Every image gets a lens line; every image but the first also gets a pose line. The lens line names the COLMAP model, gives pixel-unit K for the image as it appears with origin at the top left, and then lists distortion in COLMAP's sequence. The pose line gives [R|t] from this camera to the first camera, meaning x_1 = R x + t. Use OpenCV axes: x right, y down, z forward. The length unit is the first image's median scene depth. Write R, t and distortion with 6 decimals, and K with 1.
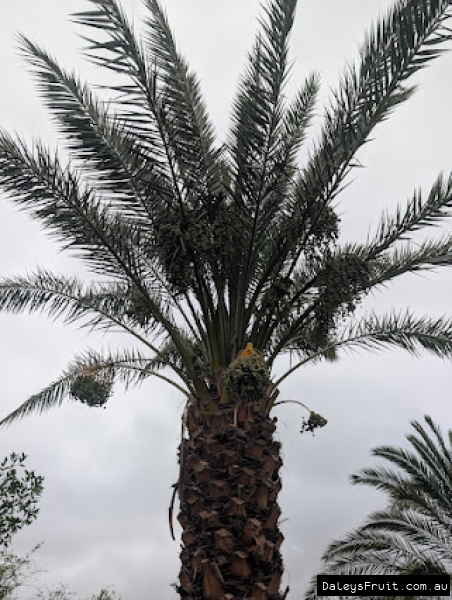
lens RADIAL K [[476.7, 0, 226.0], [0, 476.7, 300.0], [0, 0, 1]] dist [-0.006470, -0.004820]
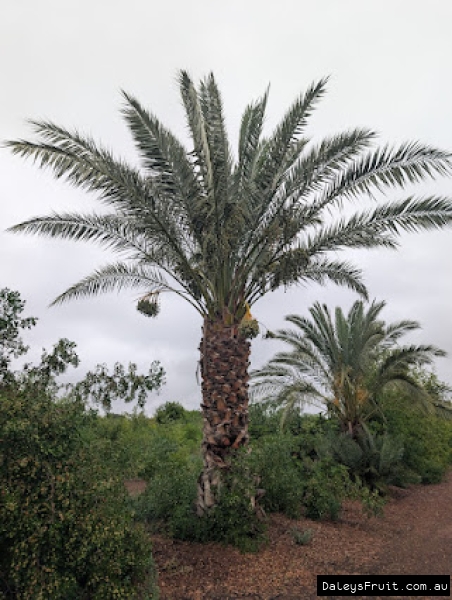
lens RADIAL K [[855.6, 0, 226.0], [0, 855.6, 300.0], [0, 0, 1]] dist [0.030774, 0.014465]
pose [[0.962368, 0.037153, 0.269199, -0.889500], [-0.160181, 0.877781, 0.451490, -1.360425], [-0.219524, -0.477620, 0.850699, -1.813649]]
